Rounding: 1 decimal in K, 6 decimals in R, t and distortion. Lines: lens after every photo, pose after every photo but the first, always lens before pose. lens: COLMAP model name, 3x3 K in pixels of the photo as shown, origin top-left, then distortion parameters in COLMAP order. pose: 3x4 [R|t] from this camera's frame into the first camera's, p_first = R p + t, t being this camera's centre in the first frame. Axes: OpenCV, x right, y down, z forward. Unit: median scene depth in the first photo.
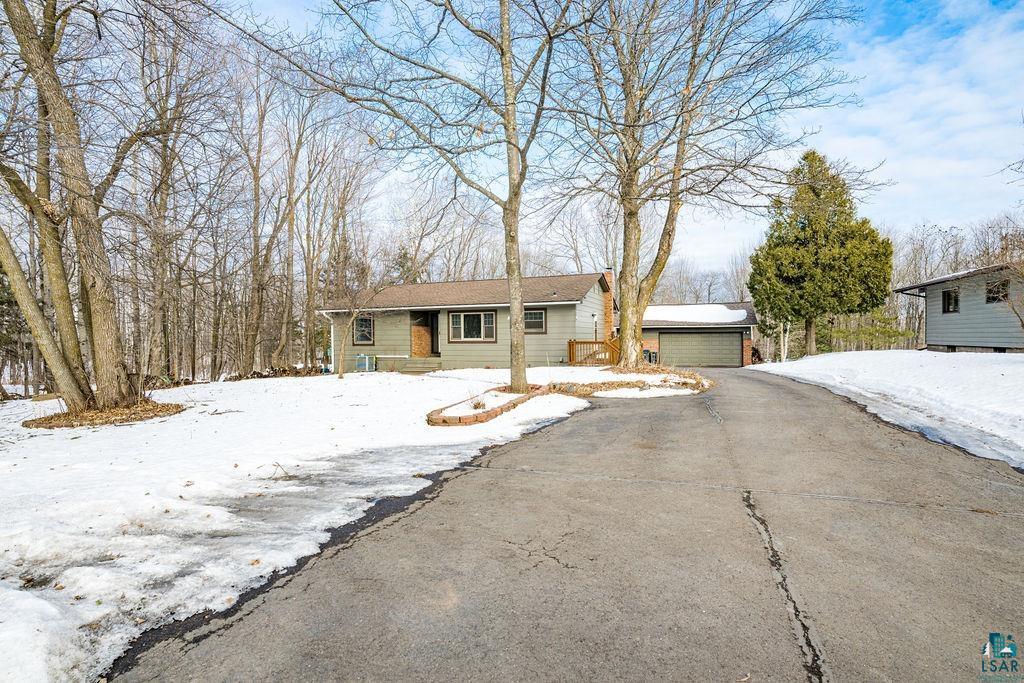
lens RADIAL K [[480.0, 0, 517.3], [0, 480.0, 336.3], [0, 0, 1]] dist [0.000881, -0.000346]
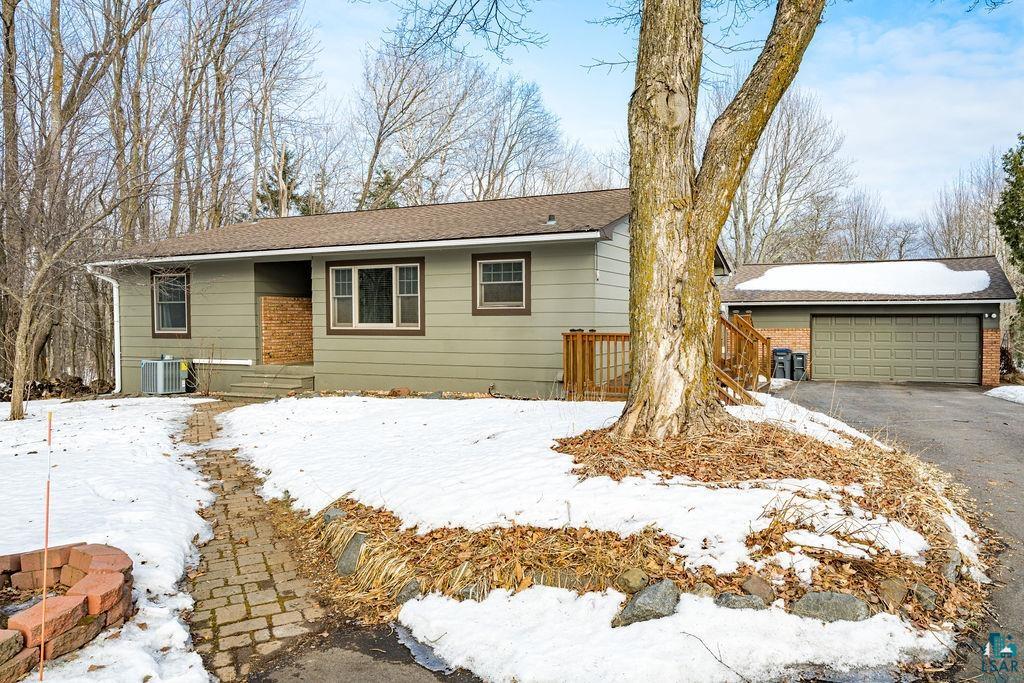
lens RADIAL K [[640.0, 0, 614.5], [0, 640.0, 352.1], [0, 0, 1]] dist [0.006327, -0.004570]
pose [[0.999537, 0.008372, -0.029259, 0.138266], [-0.006964, 0.998829, 0.047879, 0.000624], [0.029625, -0.047653, 0.998425, 0.405924]]
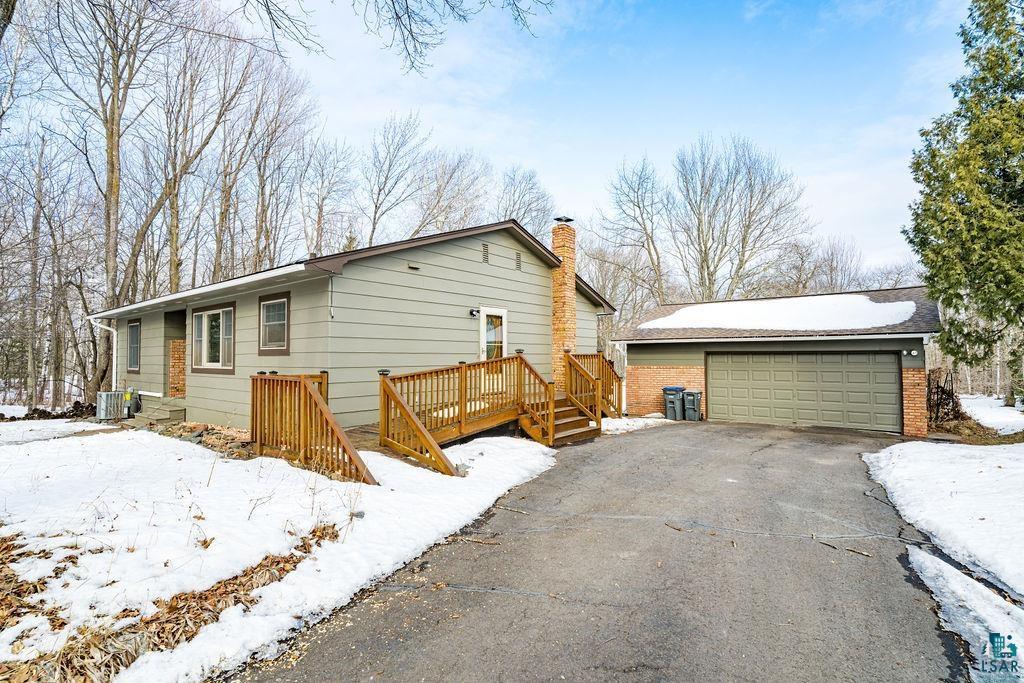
lens RADIAL K [[480.0, 0, 529.7], [0, 480.0, 346.0], [0, 0, 1]] dist [0.000881, -0.000346]
pose [[0.953865, -0.002687, -0.300225, 0.348079], [-0.004438, 0.999725, -0.023048, -0.003138], [0.300204, 0.023317, 0.953590, 0.611482]]
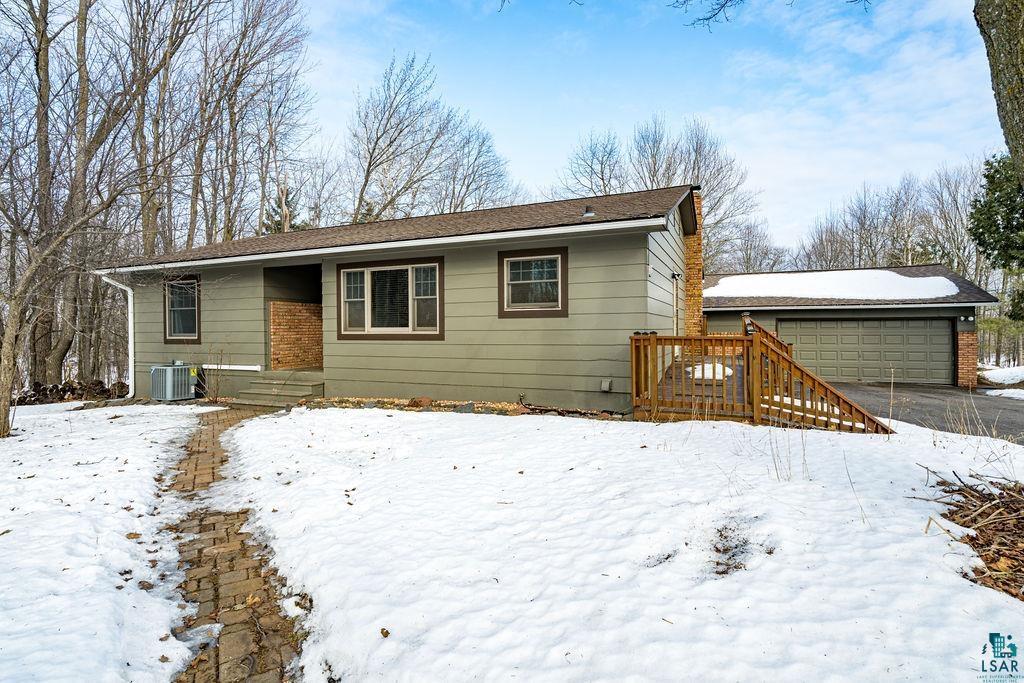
lens RADIAL K [[480.0, 0, 512.3], [0, 480.0, 341.7], [0, 0, 1]] dist [0.000881, -0.000346]
pose [[0.998578, 0.003425, -0.053205, 0.034585], [-0.002042, 0.999659, 0.026019, 0.004997], [0.053276, -0.025874, 0.998245, 0.568970]]
